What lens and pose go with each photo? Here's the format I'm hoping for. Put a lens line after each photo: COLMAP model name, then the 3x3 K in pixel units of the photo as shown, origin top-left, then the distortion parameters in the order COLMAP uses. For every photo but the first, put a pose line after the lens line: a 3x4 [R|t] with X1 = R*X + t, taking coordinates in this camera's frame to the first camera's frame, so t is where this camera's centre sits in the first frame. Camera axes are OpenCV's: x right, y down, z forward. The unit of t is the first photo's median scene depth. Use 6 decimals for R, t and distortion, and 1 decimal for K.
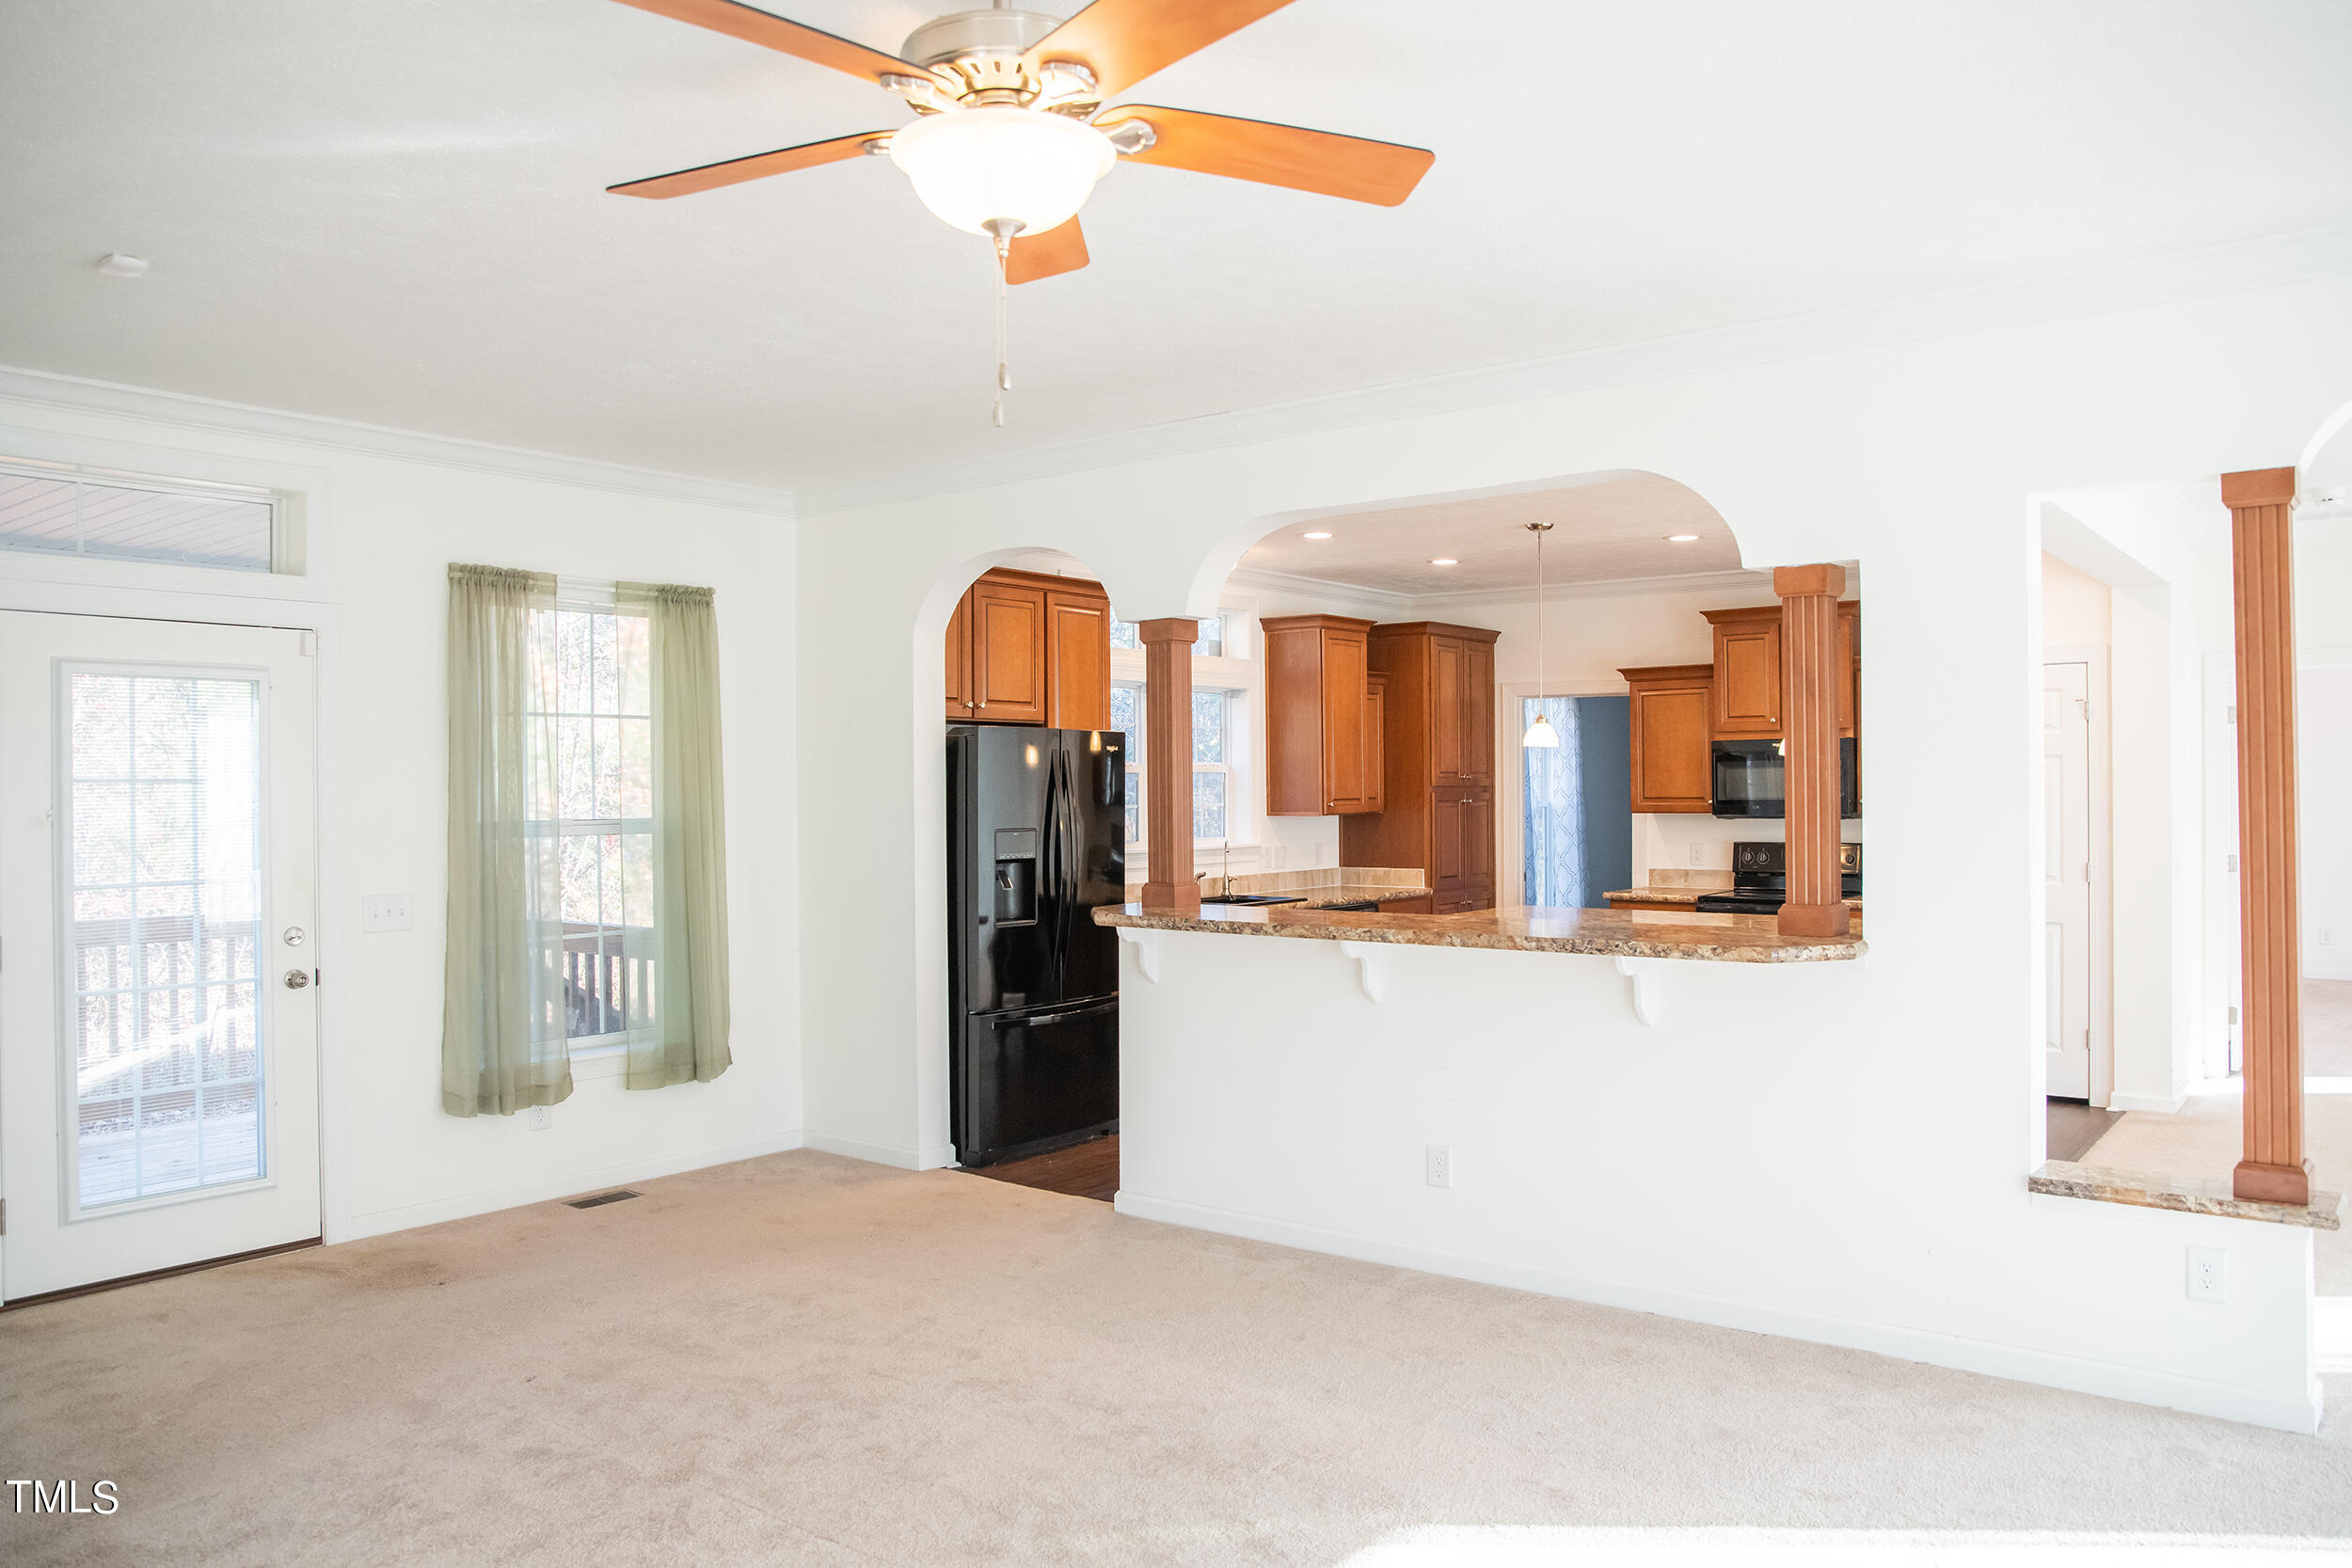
lens RADIAL K [[1662.5, 0, 1203.1], [0, 1662.5, 791.1], [0, 0, 1]] dist [-0.093492, 0.073275]
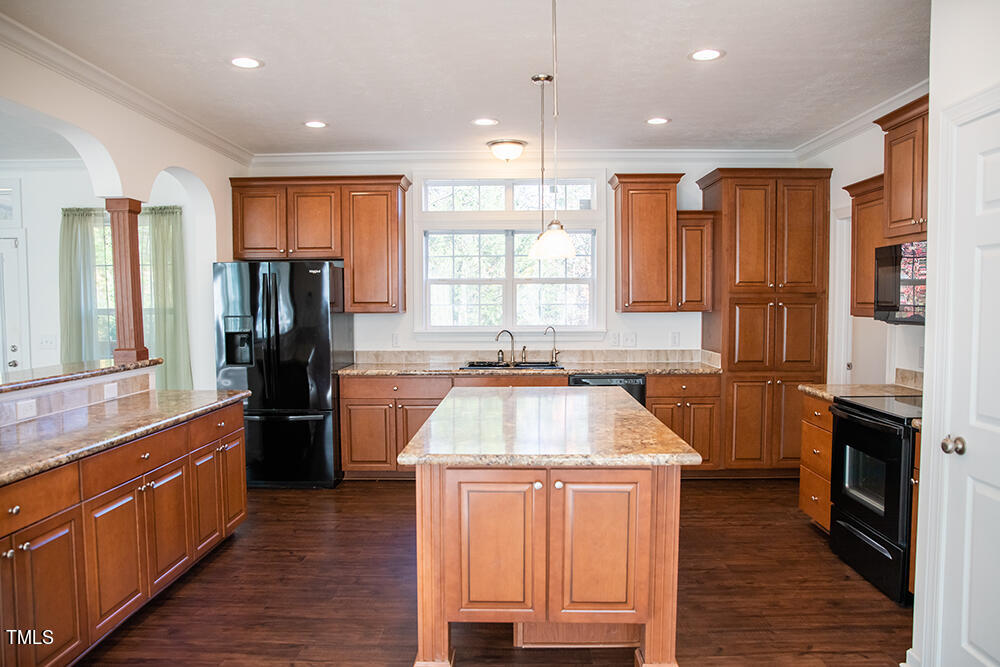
lens RADIAL K [[706.9, 0, 501.8], [0, 706.9, 338.1], [0, 0, 1]] dist [-0.093492, 0.073275]
pose [[0.594186, 0.049962, -0.802775, 1.151476], [0.000435, 0.998049, 0.062438, -0.002990], [0.804328, -0.037449, 0.593004, 1.249001]]
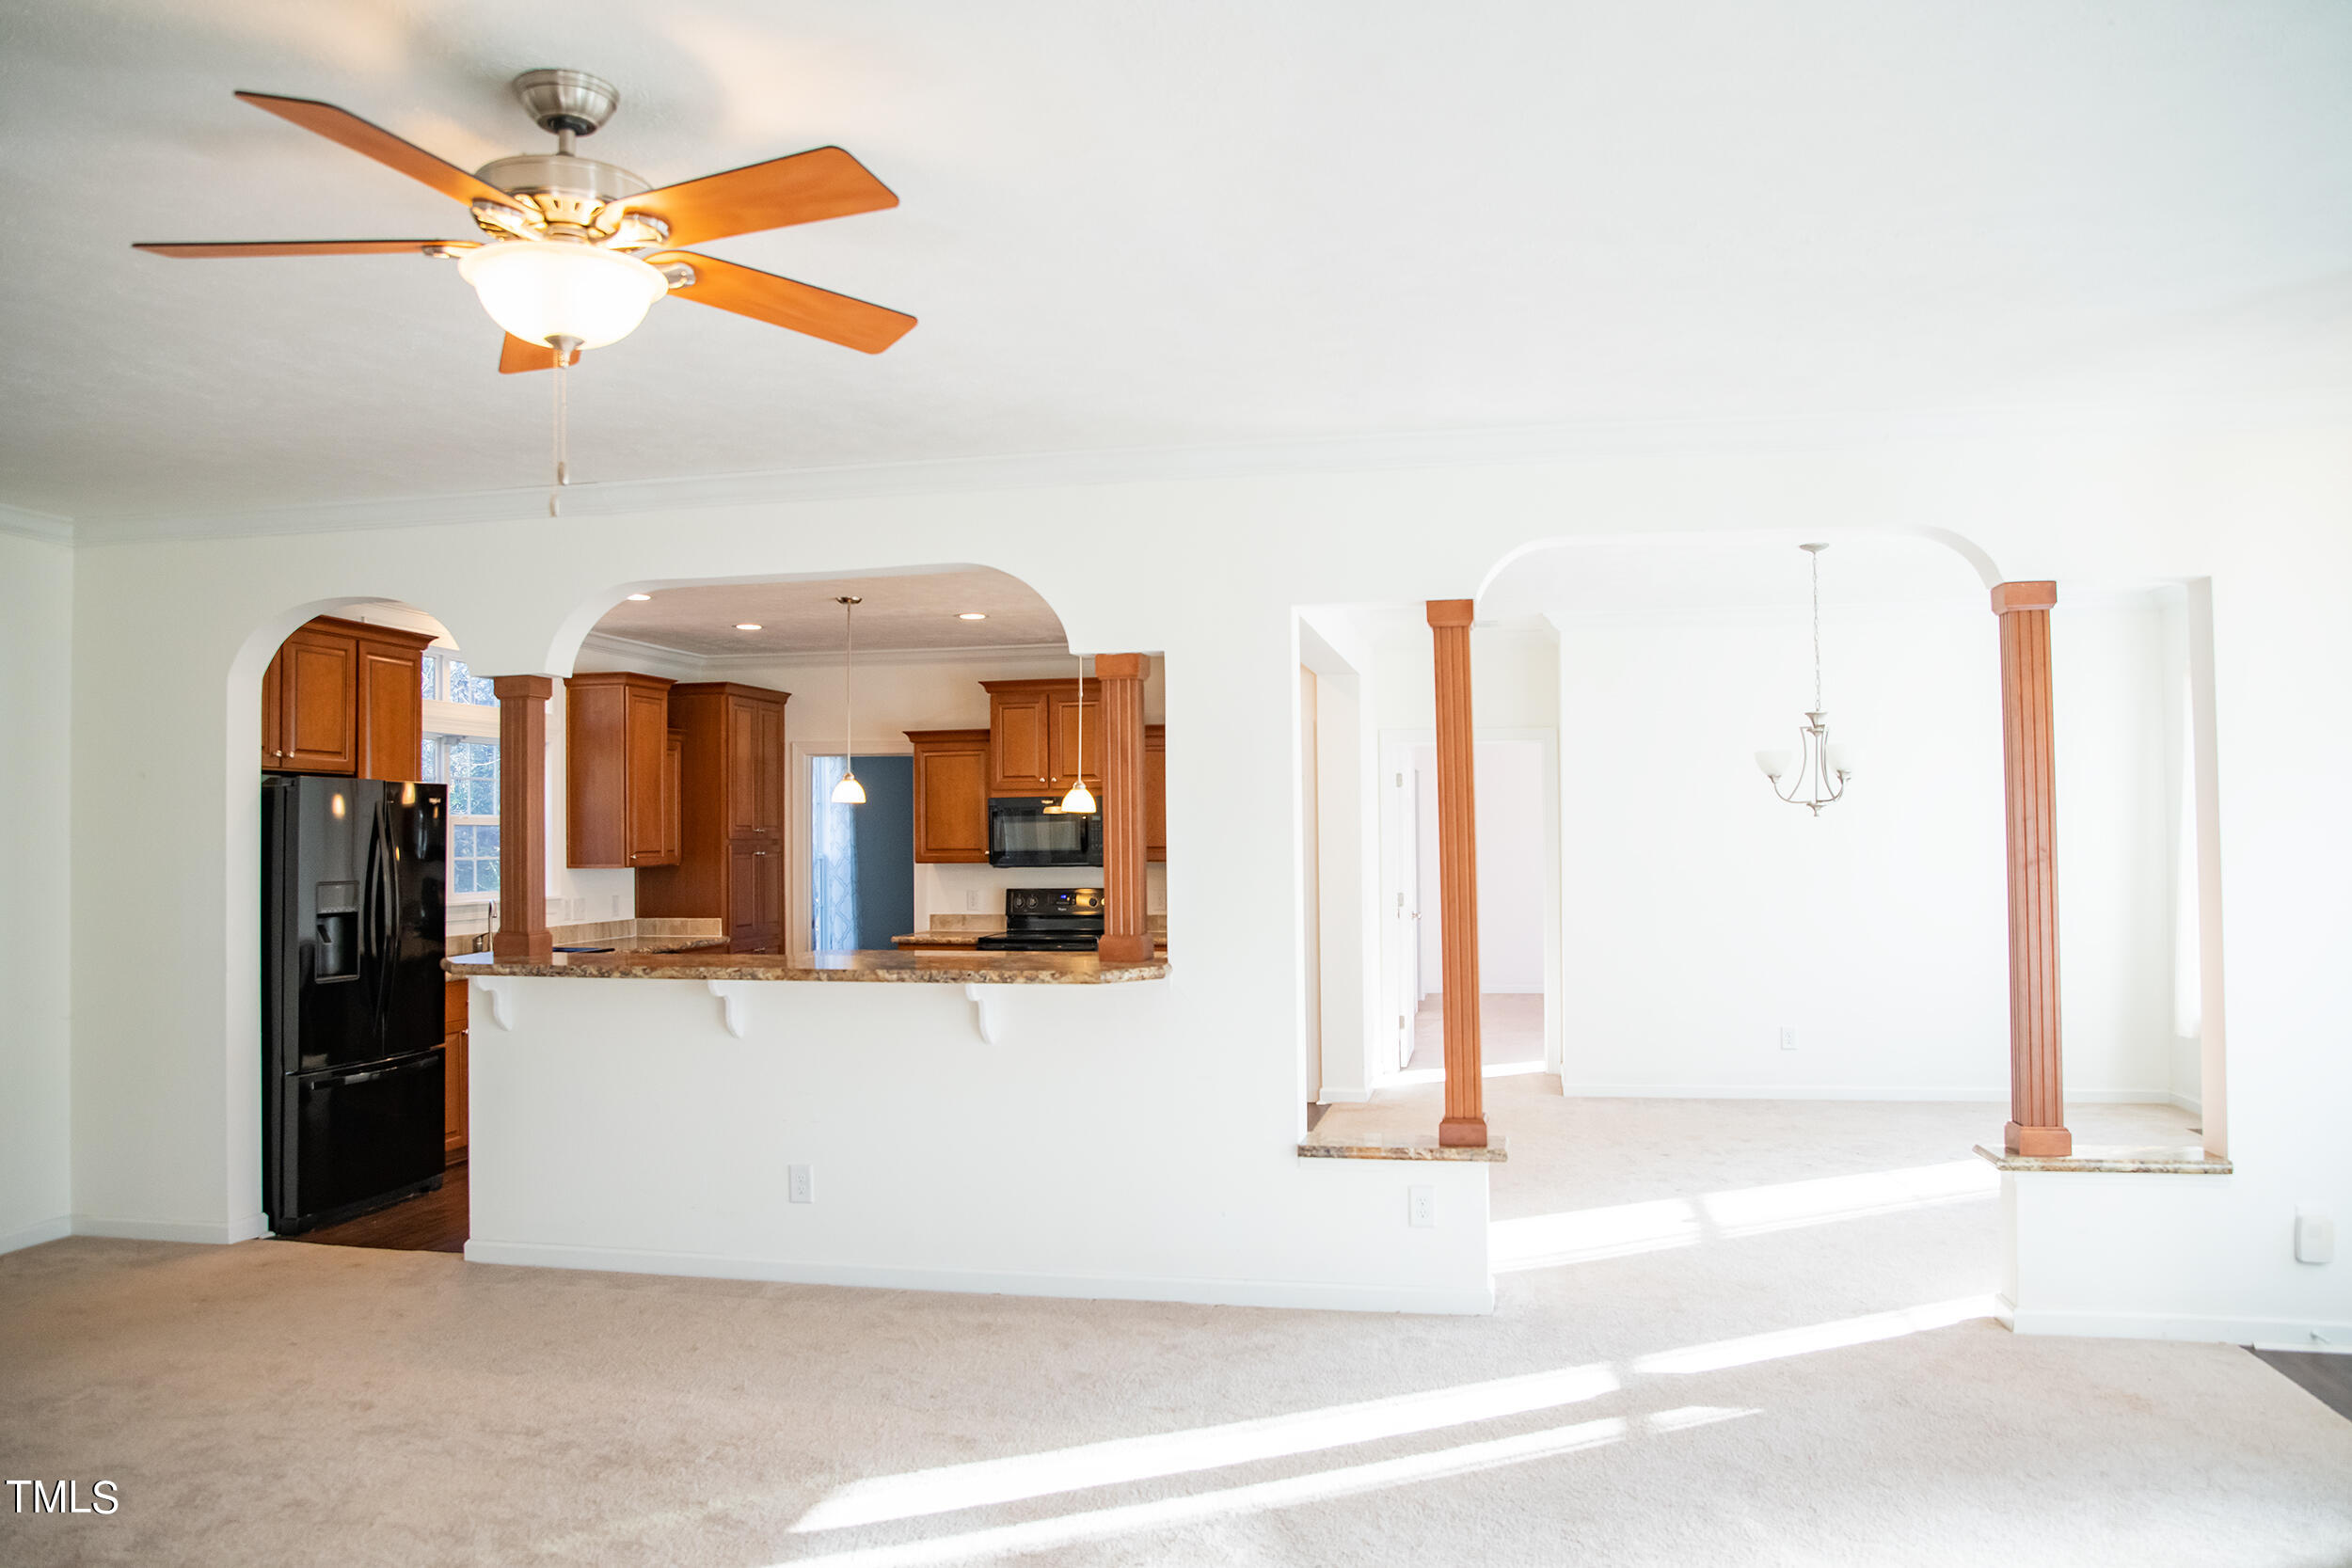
lens RADIAL K [[1662.5, 0, 1160.6], [0, 1662.5, 787.5], [0, 0, 1]] dist [-0.093492, 0.073275]
pose [[0.899359, 0.011685, 0.437055, -0.142349], [0.003831, 0.999394, -0.034602, 0.003338], [-0.437195, 0.032794, 0.898769, -0.110023]]
